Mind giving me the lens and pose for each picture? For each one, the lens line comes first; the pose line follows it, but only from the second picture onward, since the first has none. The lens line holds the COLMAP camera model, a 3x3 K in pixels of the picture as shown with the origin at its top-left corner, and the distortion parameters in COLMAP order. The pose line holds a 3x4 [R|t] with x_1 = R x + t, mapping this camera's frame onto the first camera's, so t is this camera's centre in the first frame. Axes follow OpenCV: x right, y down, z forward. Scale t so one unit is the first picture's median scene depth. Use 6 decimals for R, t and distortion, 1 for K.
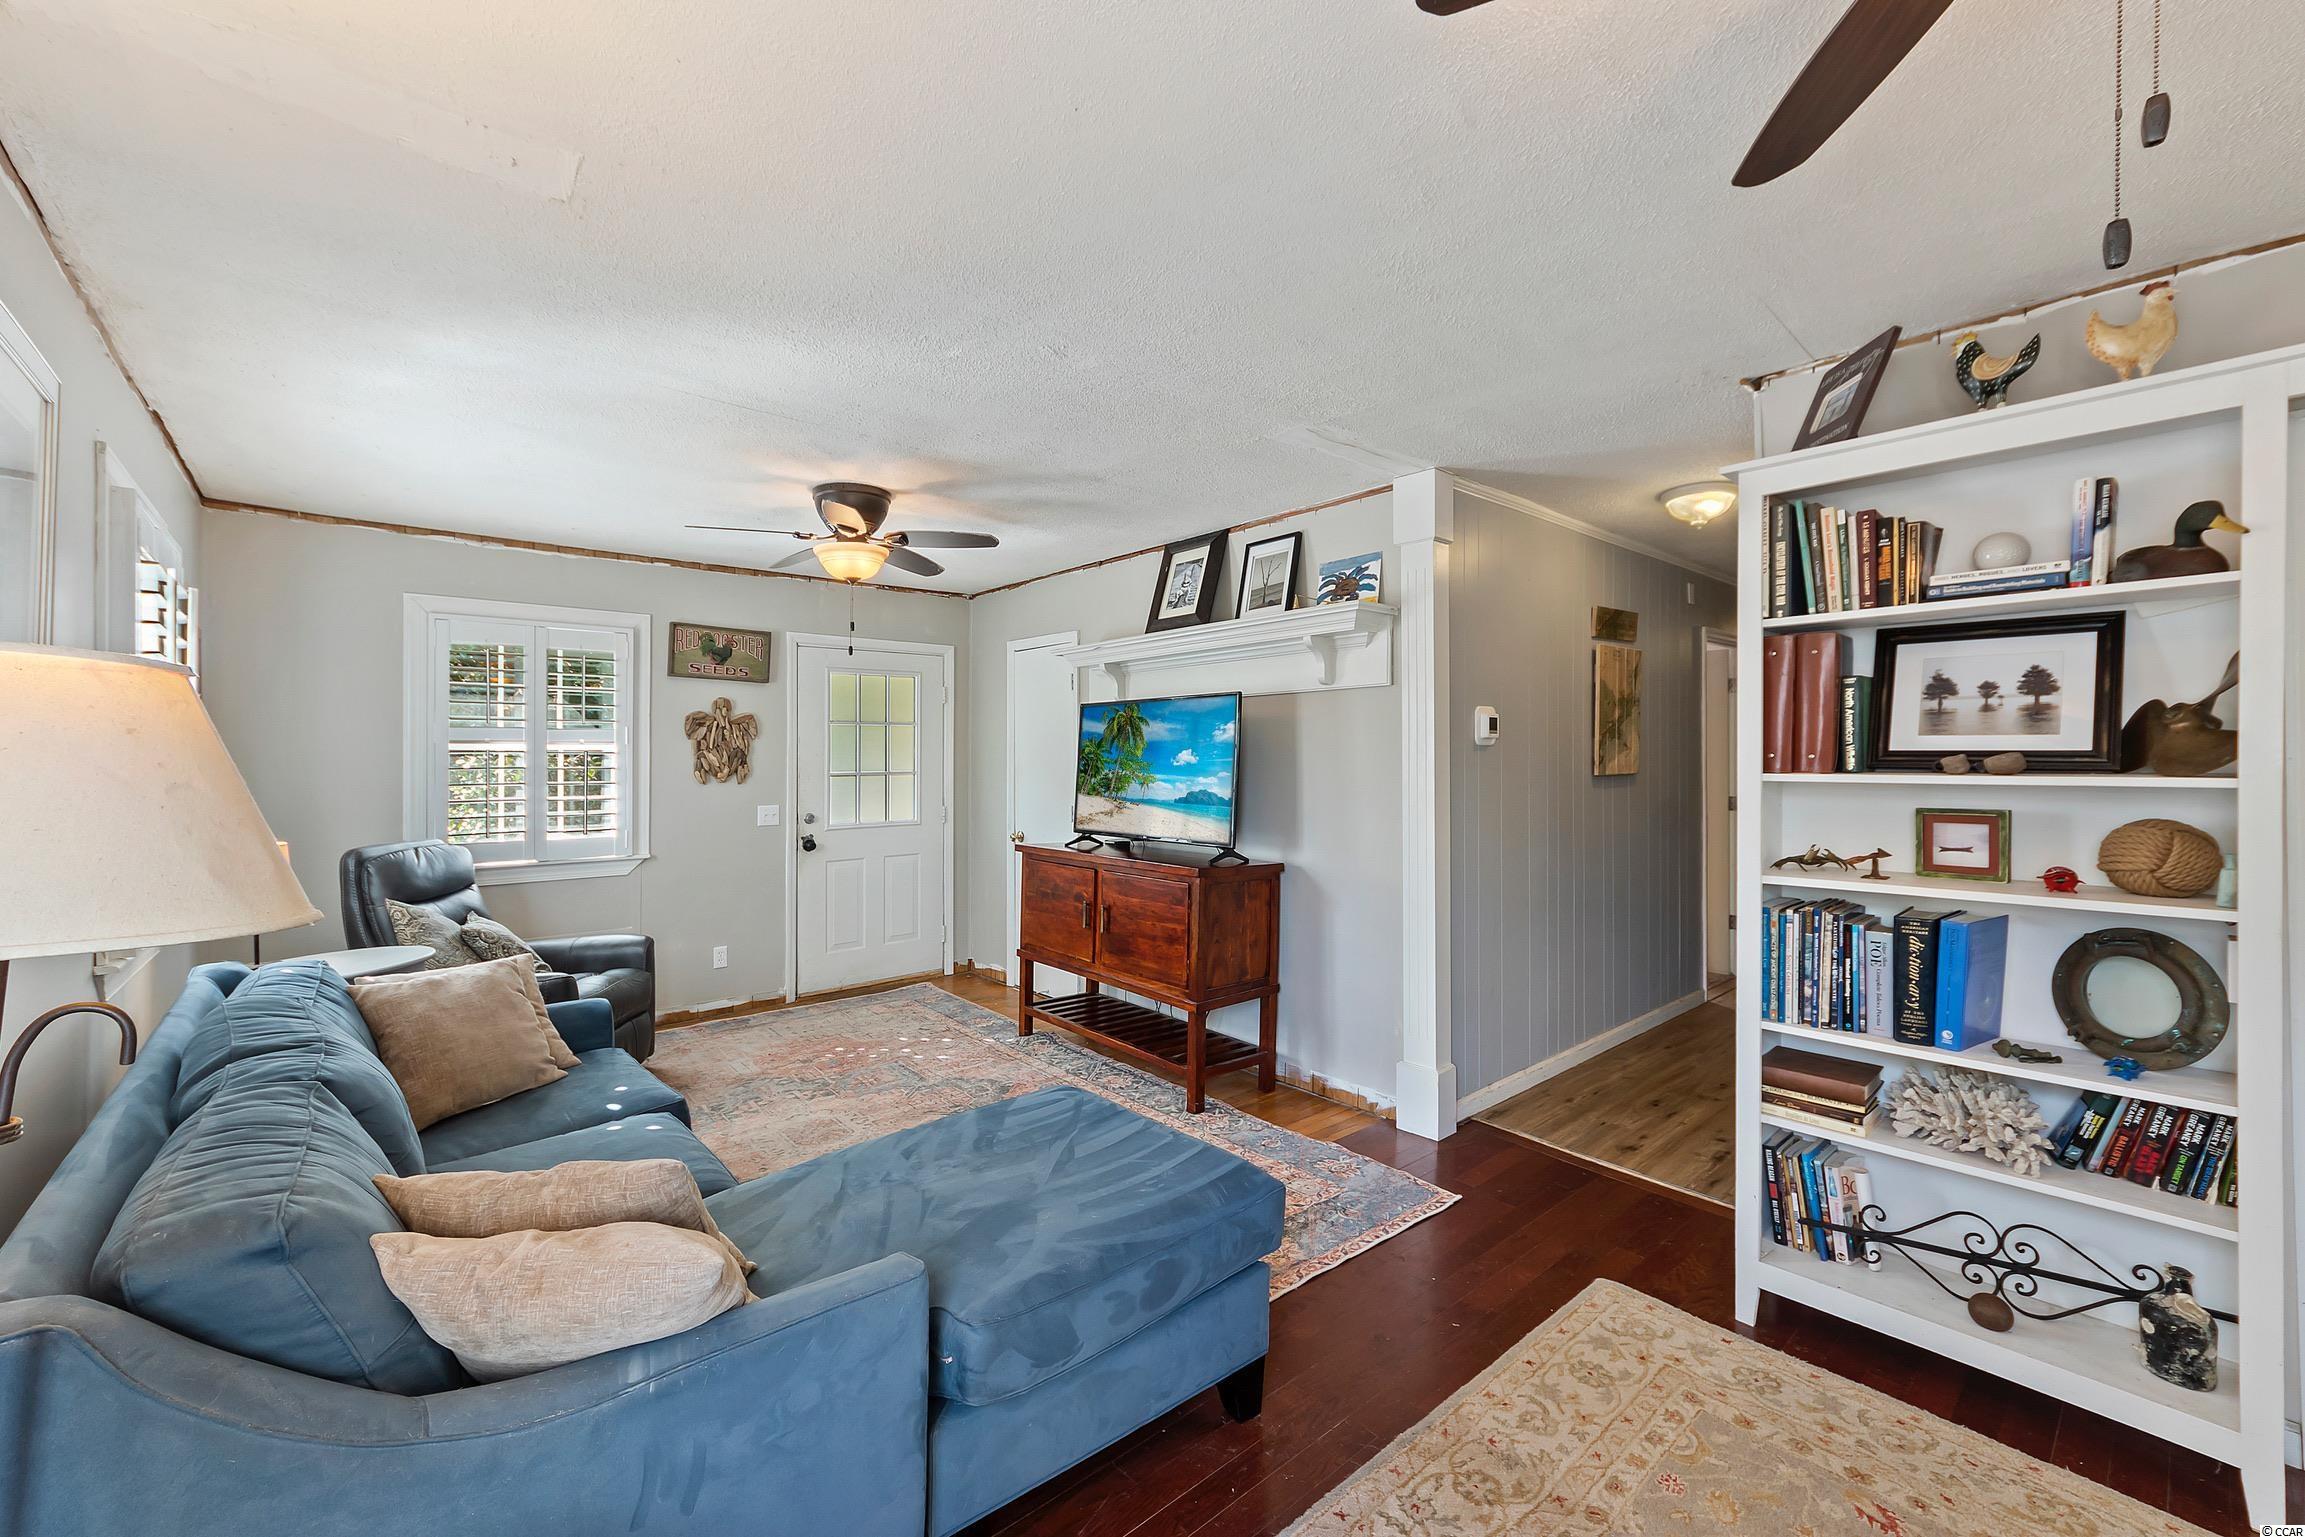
lens RADIAL K [[894.7, 0, 1159.6], [0, 894.7, 765.3], [0, 0, 1]] dist [-0.003386, -0.000515]
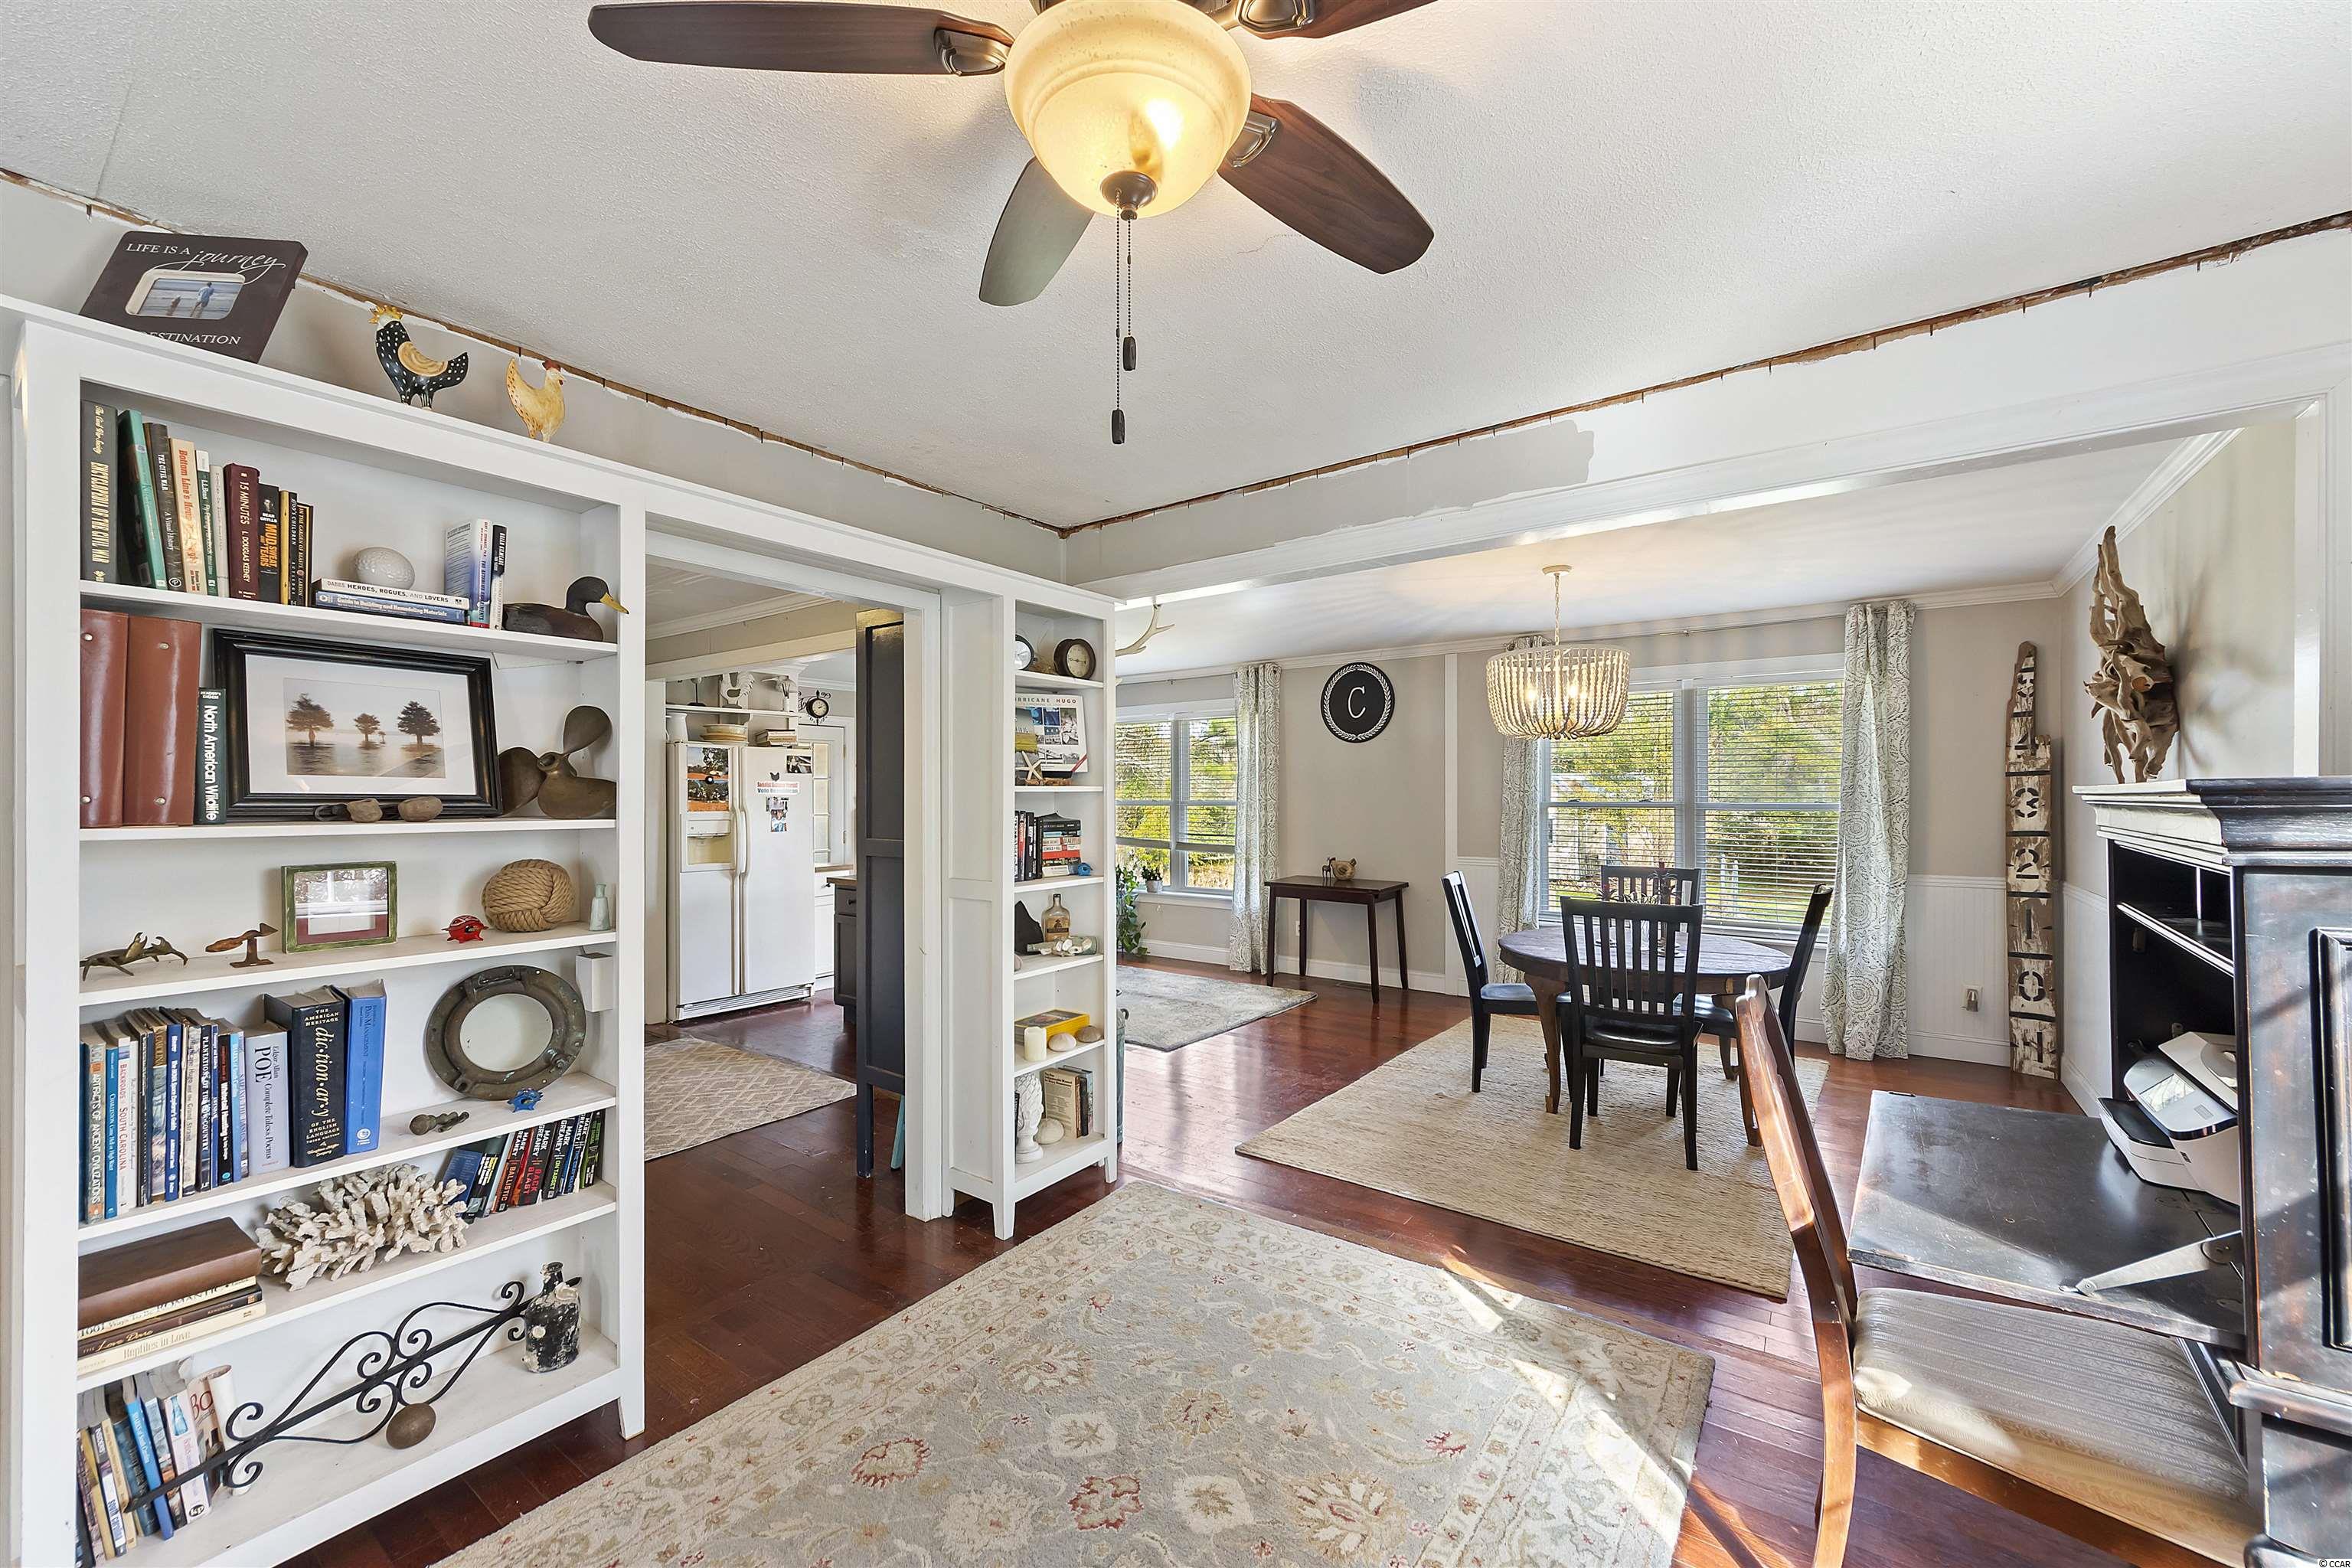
lens RADIAL K [[921.2, 0, 1183.8], [0, 921.2, 810.2], [0, 0, 1]] dist [-0.002742, -0.000080]
pose [[-0.220472, -0.010895, 0.975333, -0.118517], [0.008946, 0.999873, 0.013191, -0.005587], [-0.975352, 0.011634, -0.220346, 0.419398]]
